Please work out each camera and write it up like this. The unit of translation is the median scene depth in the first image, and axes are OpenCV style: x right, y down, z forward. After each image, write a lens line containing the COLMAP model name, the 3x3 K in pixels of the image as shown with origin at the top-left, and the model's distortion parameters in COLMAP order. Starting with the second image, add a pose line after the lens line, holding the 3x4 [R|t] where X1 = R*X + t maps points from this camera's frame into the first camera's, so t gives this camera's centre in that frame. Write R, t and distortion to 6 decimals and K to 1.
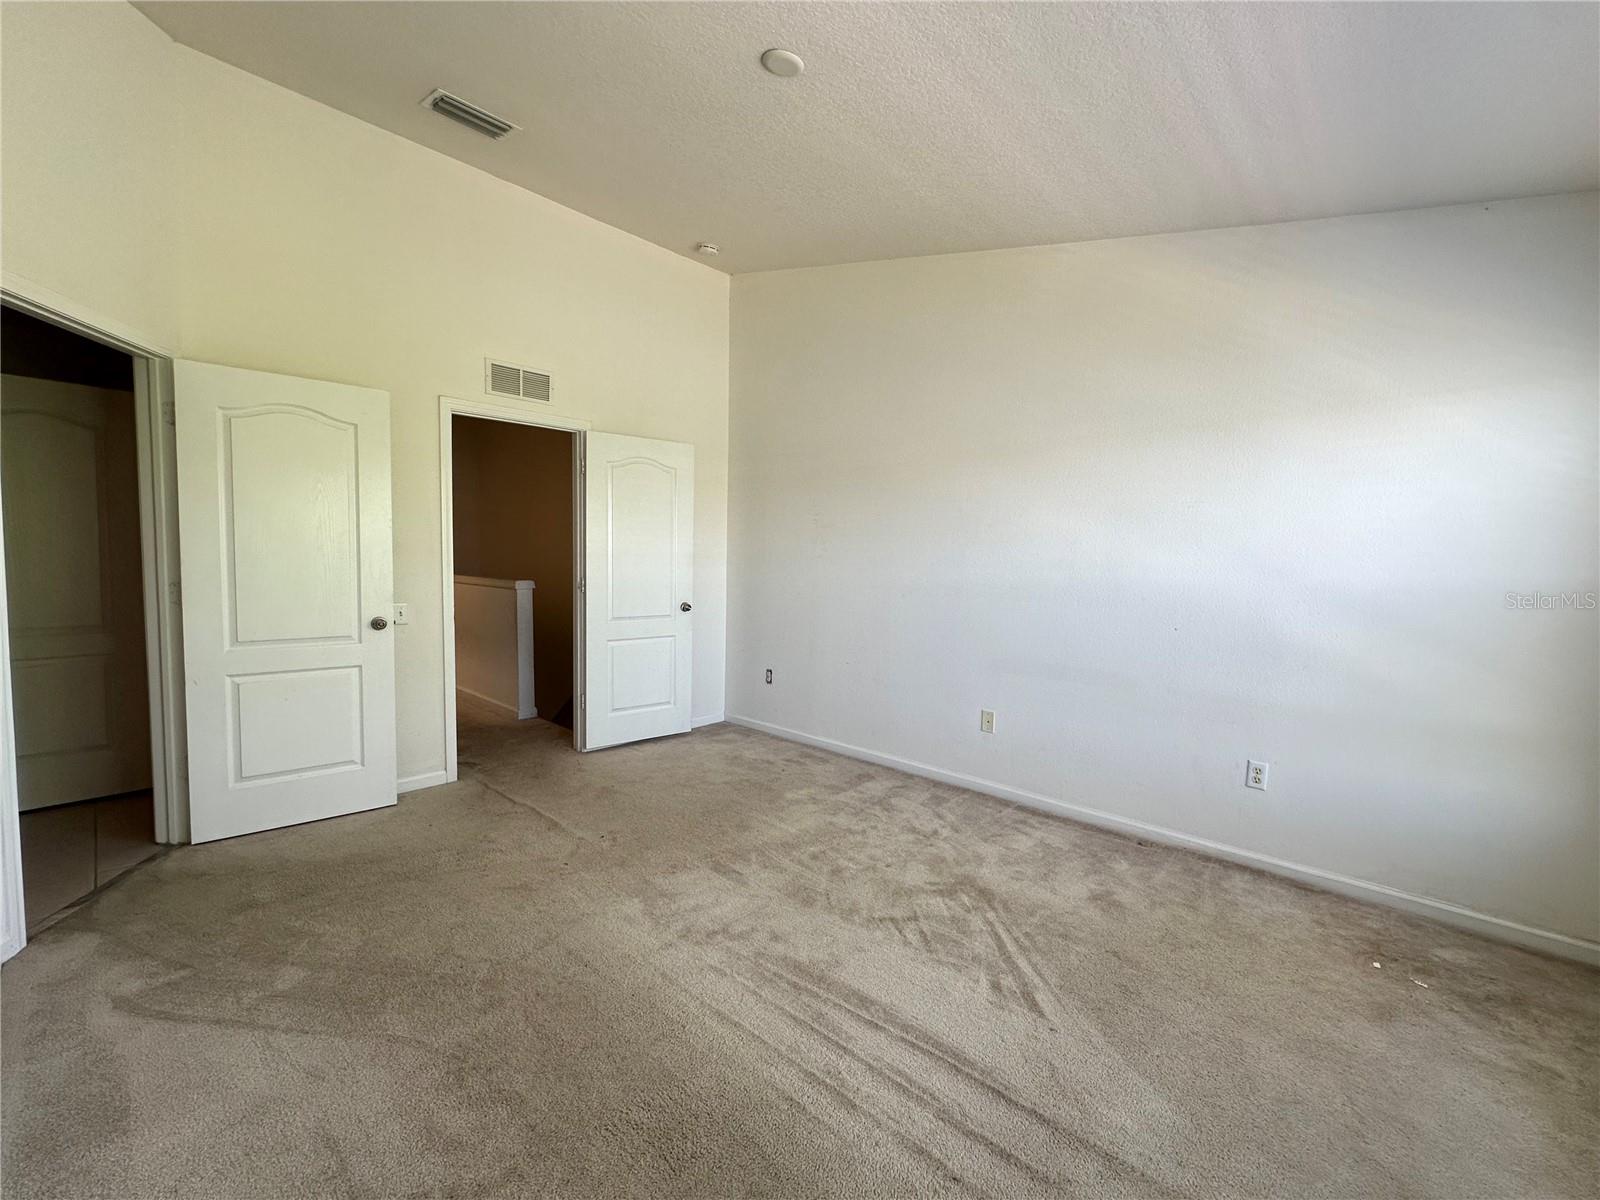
lens RADIAL K [[657.0, 0, 800.0], [0, 657.0, 600.0], [0, 0, 1]] dist [0.000060, -0.000079]
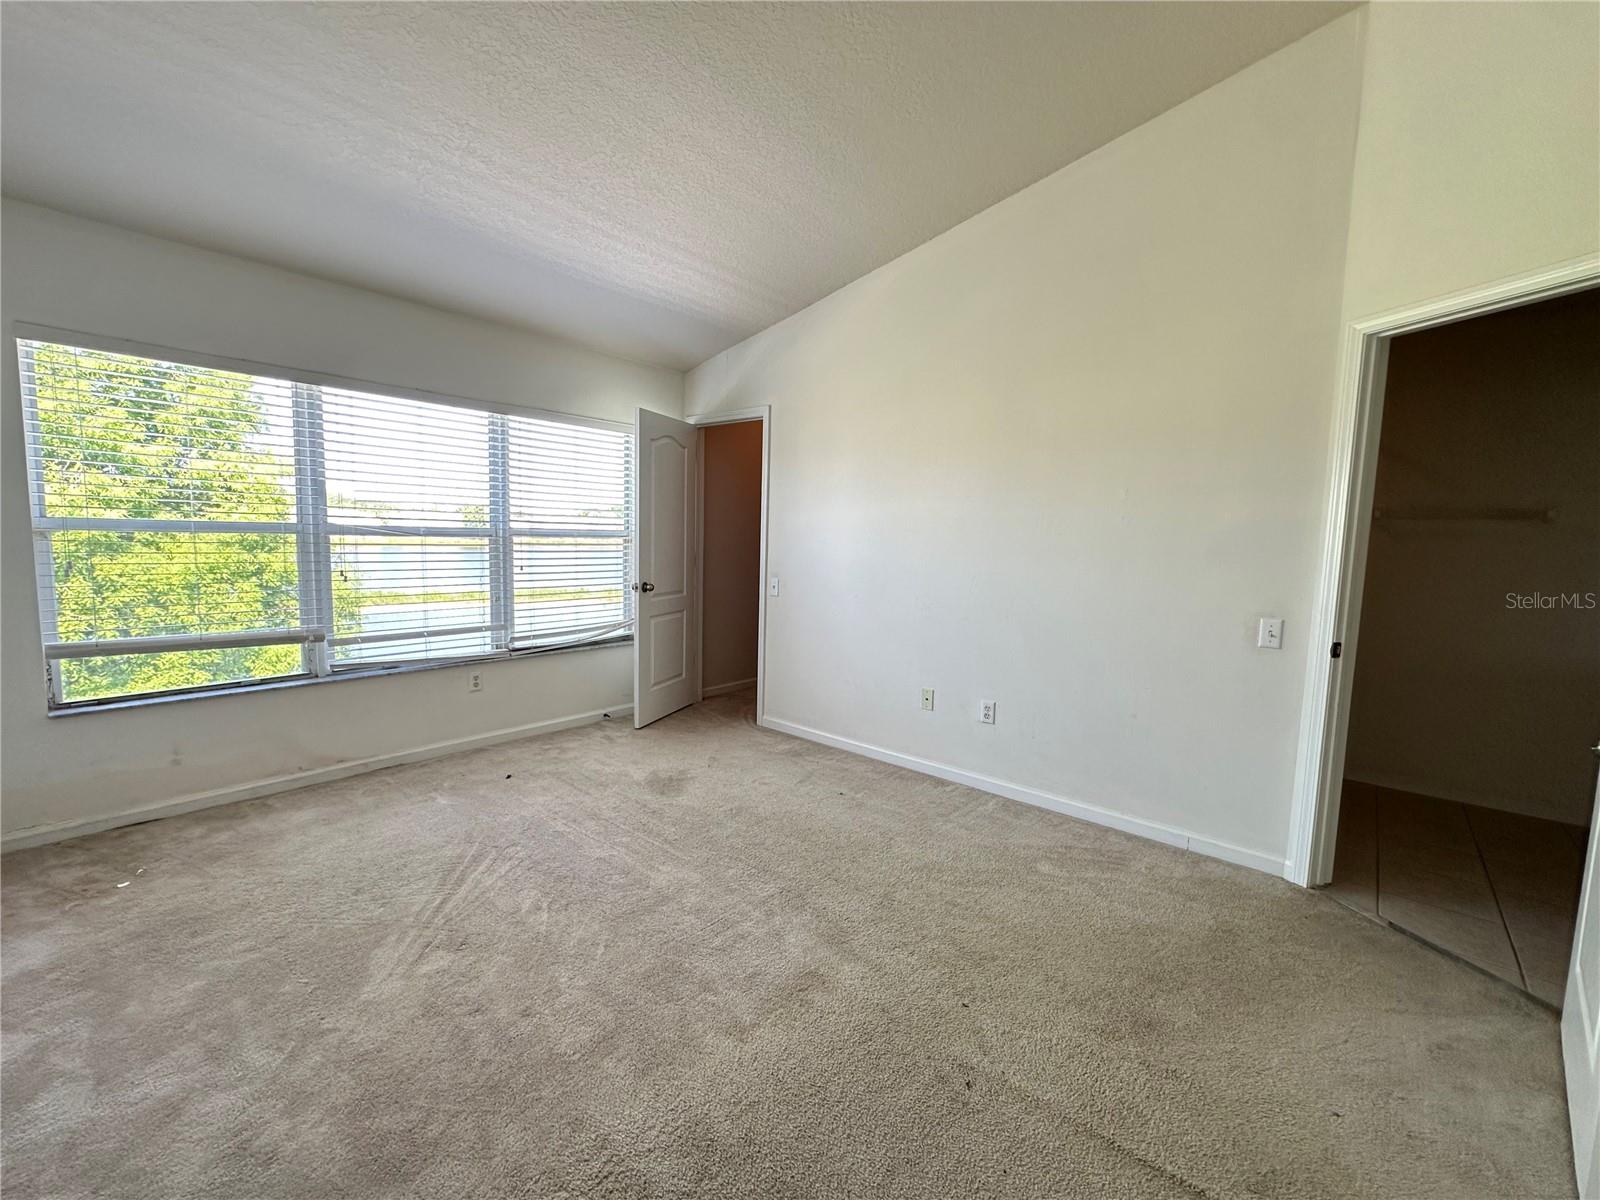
lens RADIAL K [[659.2, 0, 799.3], [0, 659.2, 595.8], [0, 0, 1]] dist [-0.001648, -0.000412]
pose [[-0.998104, -0.042509, -0.044507, -0.122456], [-0.049003, 0.986415, 0.156791, -0.099434], [0.037237, 0.158674, -0.986629, 1.414752]]
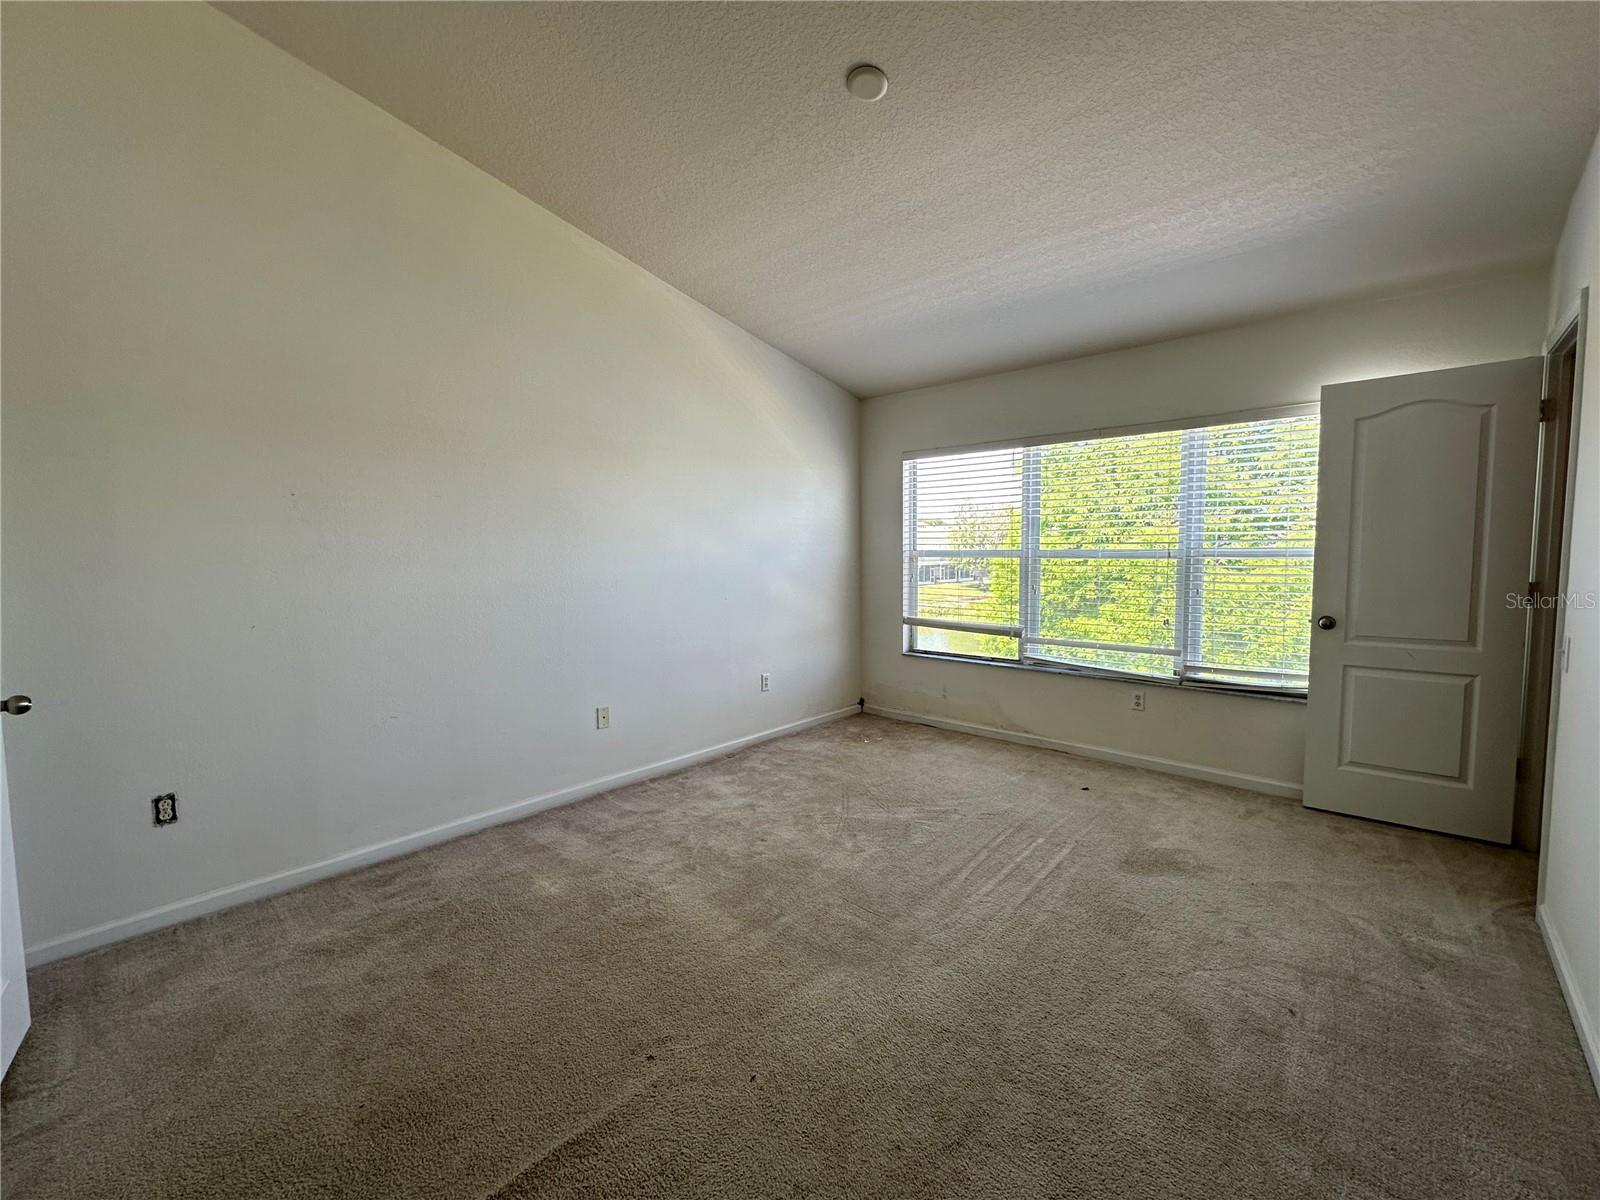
lens RADIAL K [[657.0, 0, 800.0], [0, 657.0, 600.0], [0, 0, 1]] dist [0.000060, -0.000079]
pose [[-0.012717, -0.095380, 0.995360, -0.798626], [0.072679, 0.992719, 0.096055, -0.072810], [-0.997274, 0.073563, -0.005692, 0.824666]]
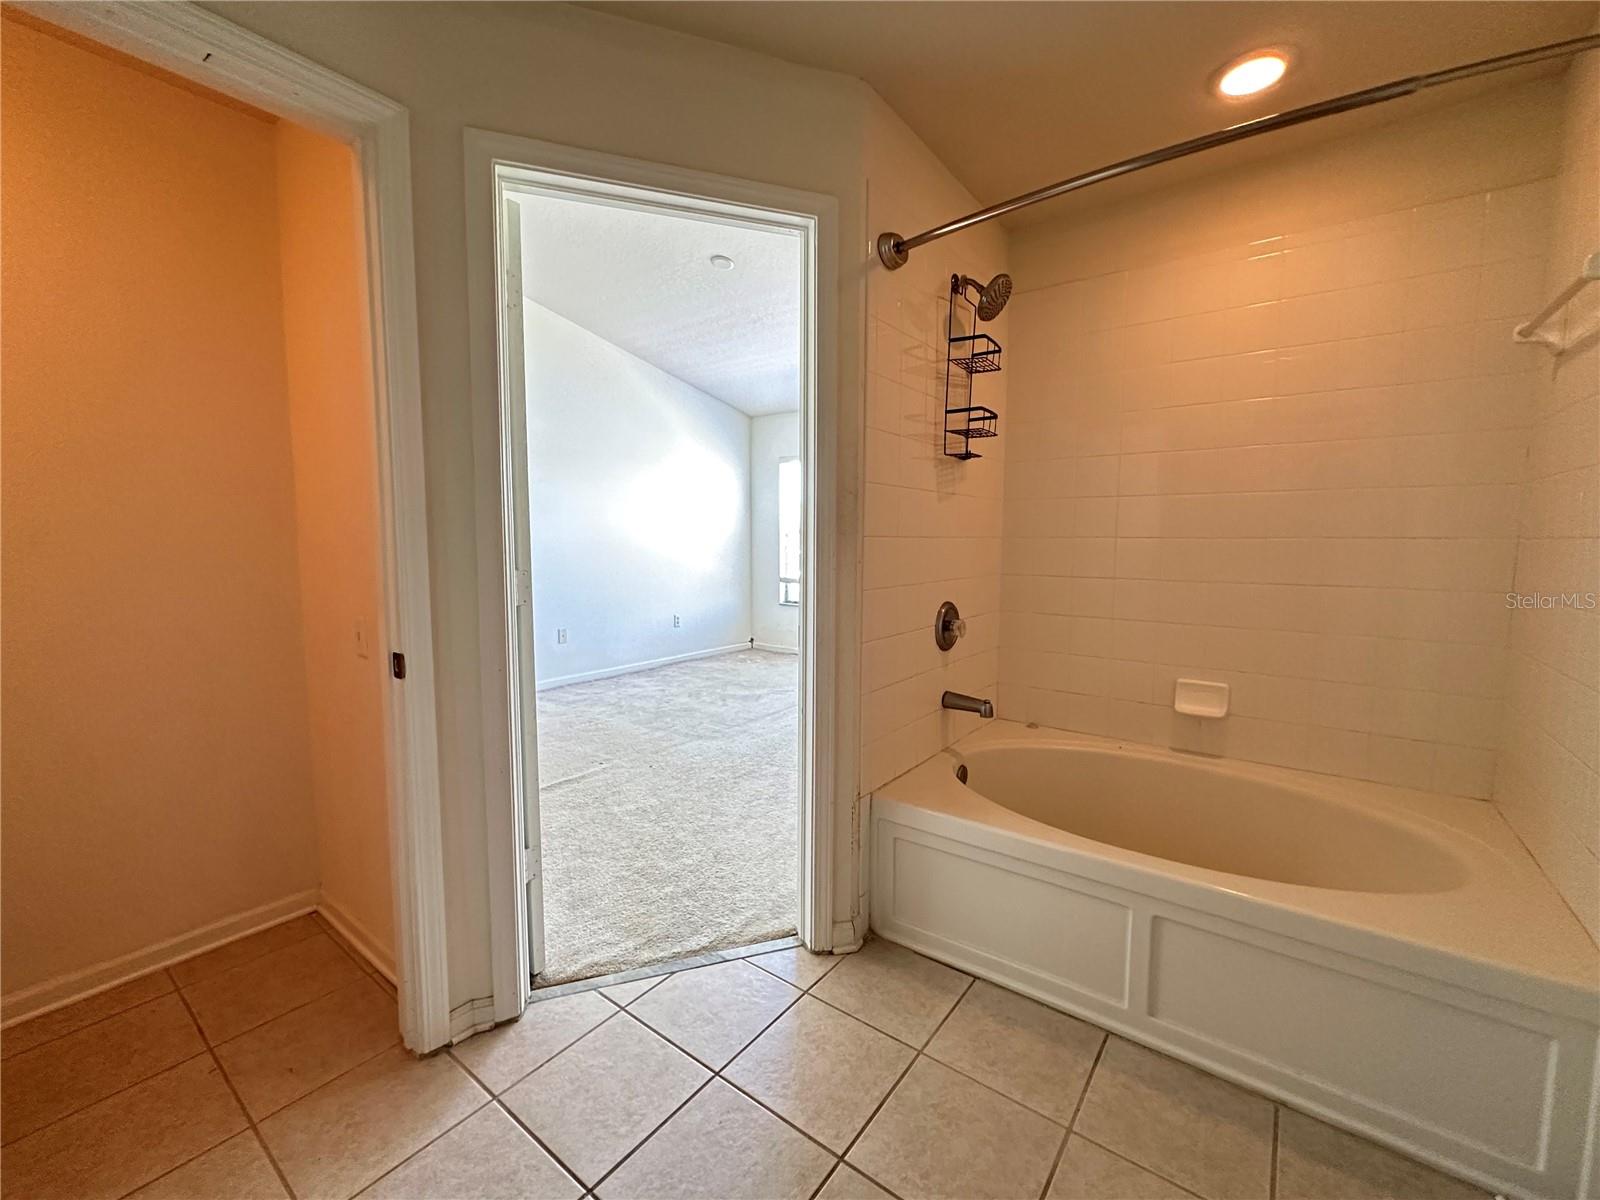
lens RADIAL K [[657.0, 0, 800.0], [0, 657.0, 600.0], [0, 0, 1]] dist [0.000060, -0.000079]
pose [[-0.105159, -0.115625, 0.987711, -1.419359], [0.060127, 0.990661, 0.122372, -0.049025], [-0.992636, 0.072257, -0.097224, 0.721252]]
